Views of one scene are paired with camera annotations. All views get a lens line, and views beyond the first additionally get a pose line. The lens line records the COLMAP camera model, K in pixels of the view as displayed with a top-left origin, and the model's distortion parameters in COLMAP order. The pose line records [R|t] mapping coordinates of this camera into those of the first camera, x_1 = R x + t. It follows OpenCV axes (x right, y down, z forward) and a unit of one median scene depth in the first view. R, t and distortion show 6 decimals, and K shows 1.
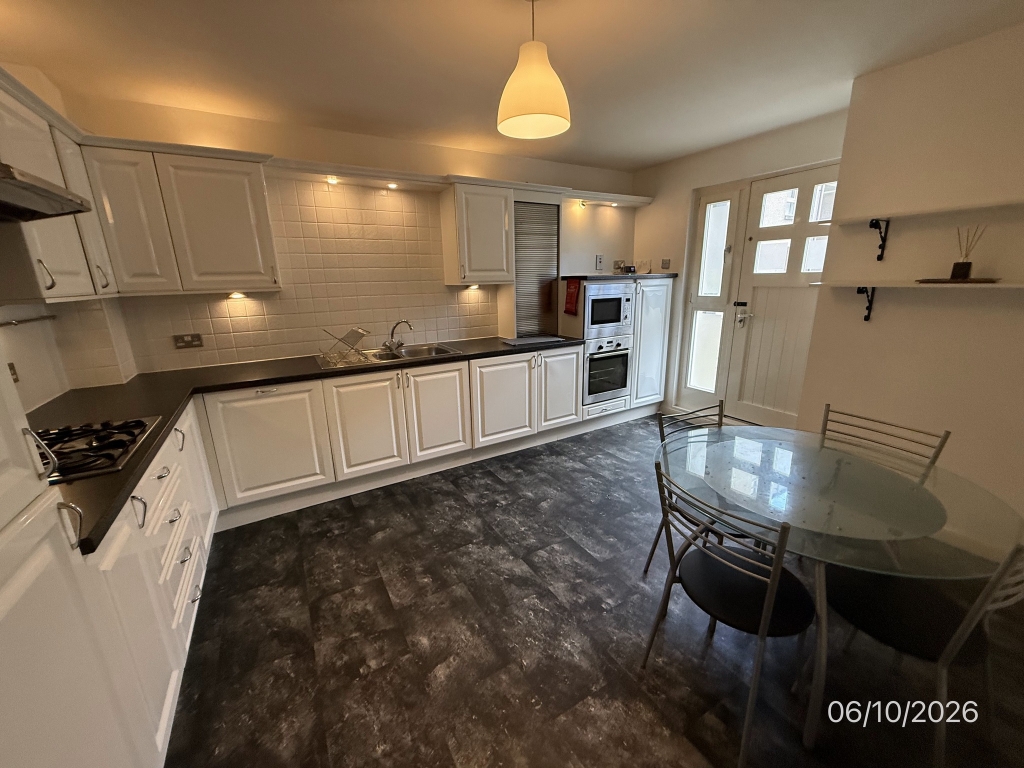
lens RADIAL K [[405.6, 0, 507.3], [0, 405.6, 382.7], [0, 0, 1]] dist [0.001395, -0.000362]
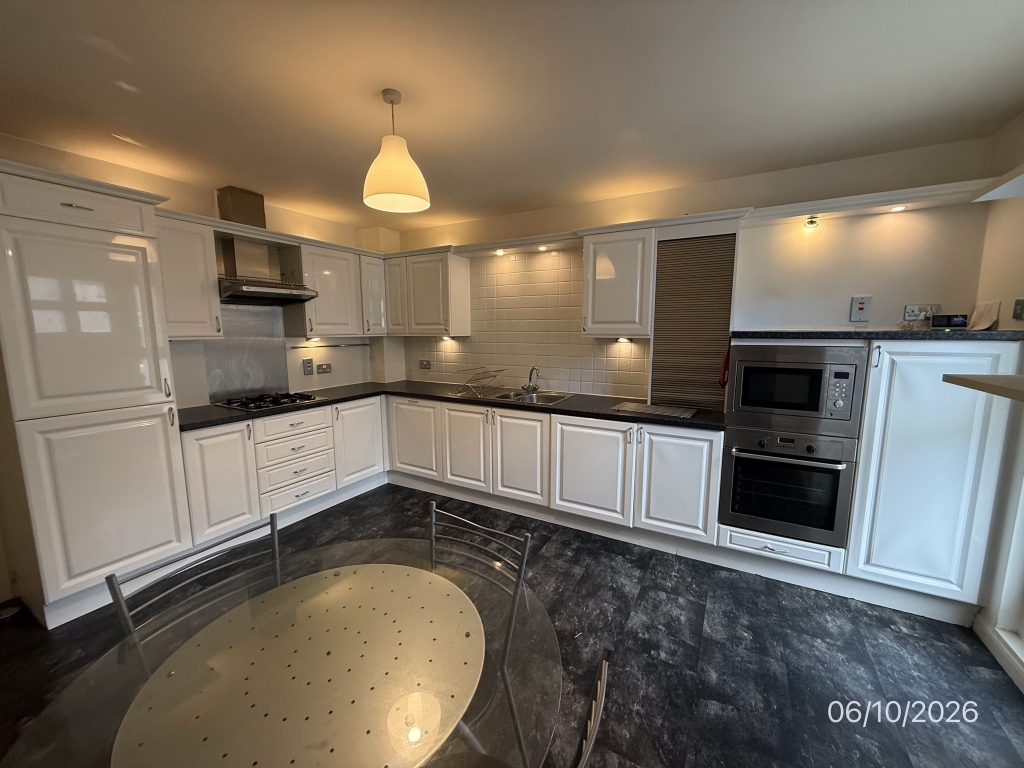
lens RADIAL K [[405.6, 0, 505.7], [0, 405.6, 384.1], [0, 0, 1]] dist [0.001395, -0.000362]
pose [[0.502316, 0.136332, -0.853869, 0.622457], [-0.229466, 0.973103, 0.020379, -0.110657], [0.833681, 0.185697, 0.520089, 0.371209]]
